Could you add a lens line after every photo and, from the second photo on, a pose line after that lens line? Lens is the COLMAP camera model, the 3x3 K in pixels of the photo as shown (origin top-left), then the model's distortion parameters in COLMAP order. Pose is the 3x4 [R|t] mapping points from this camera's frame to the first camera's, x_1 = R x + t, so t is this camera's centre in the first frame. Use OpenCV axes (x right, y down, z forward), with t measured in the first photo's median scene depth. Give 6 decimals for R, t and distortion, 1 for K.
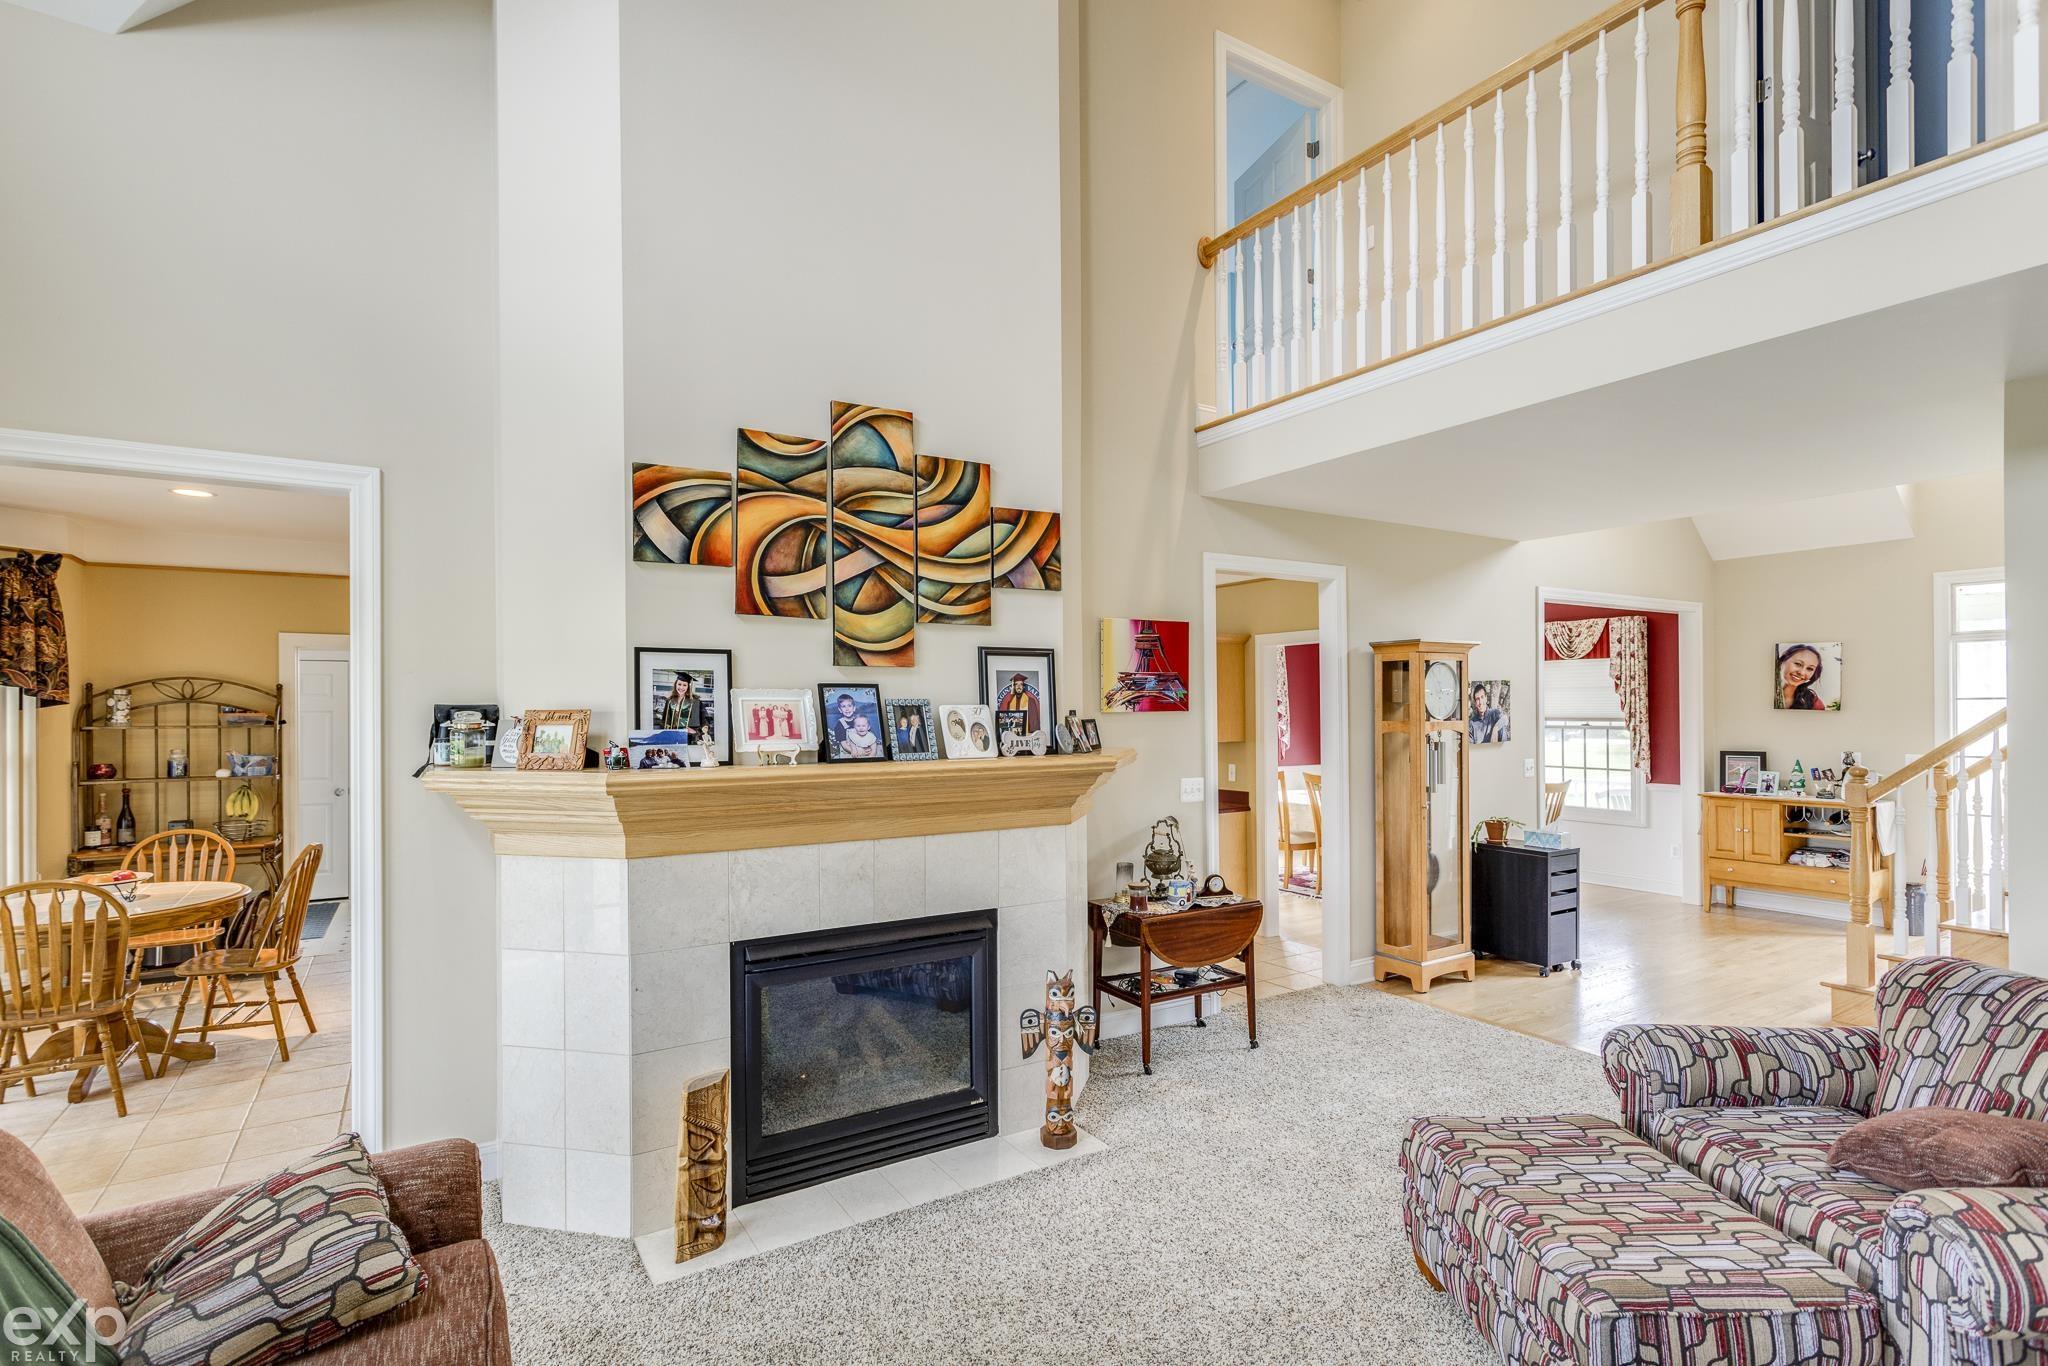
lens RADIAL K [[988.1, 0, 1024.7], [0, 988.1, 703.0], [0, 0, 1]] dist [0.004777, 0.000289]
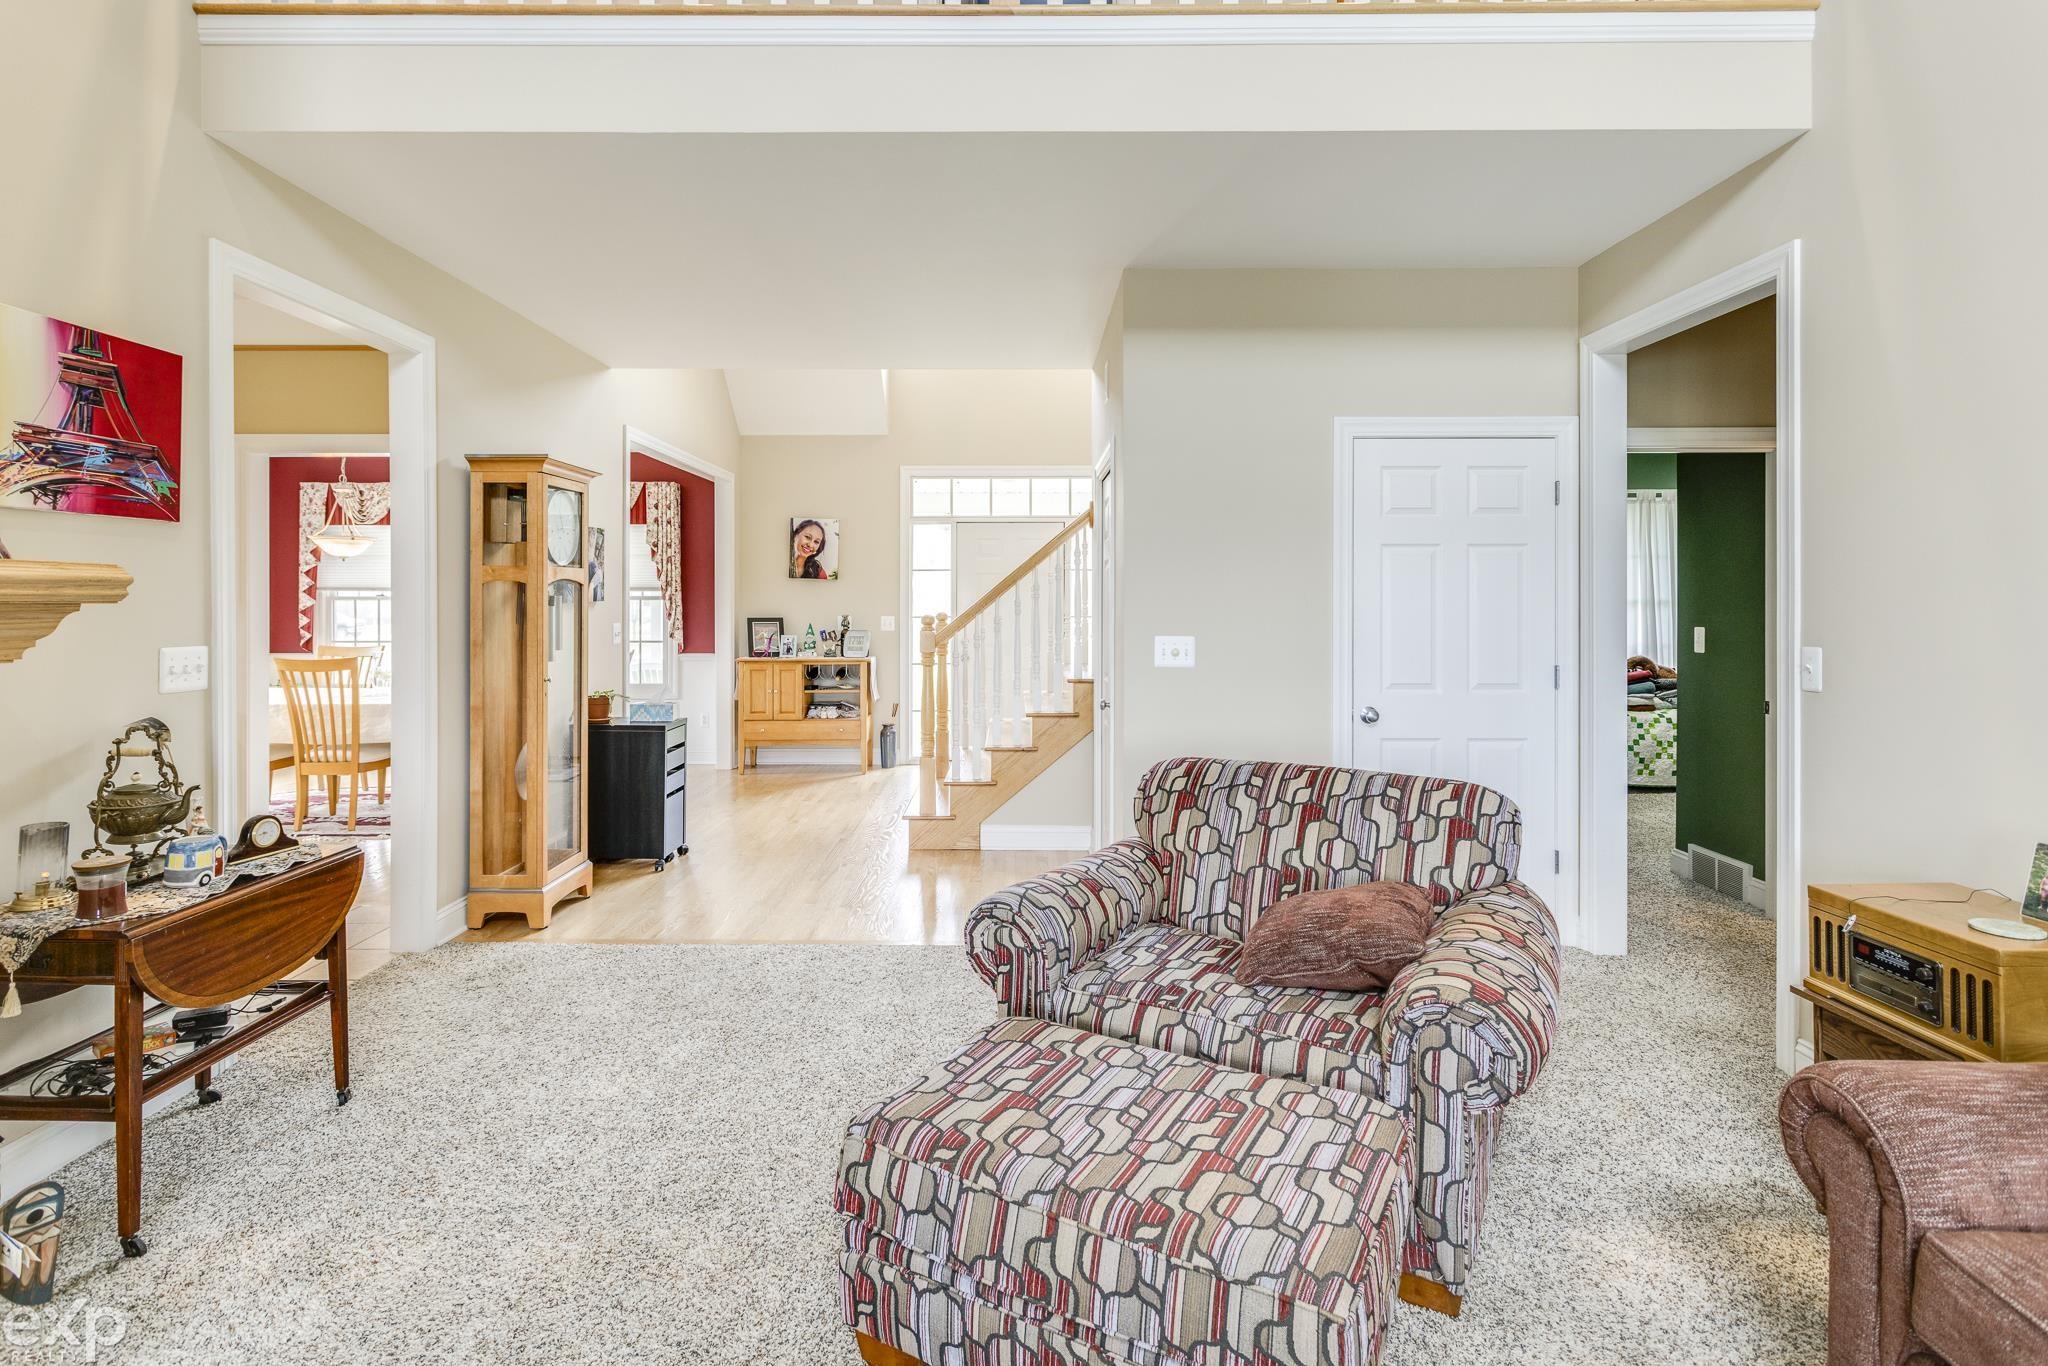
lens RADIAL K [[988.1, 0, 1000.6], [0, 988.1, 600.8], [0, 0, 1]] dist [0.004777, 0.000289]
pose [[0.530768, 0.007430, 0.847485, -0.055530], [-0.005786, 0.999970, -0.005144, 0.053238], [-0.847498, -0.002173, 0.530795, 0.349783]]
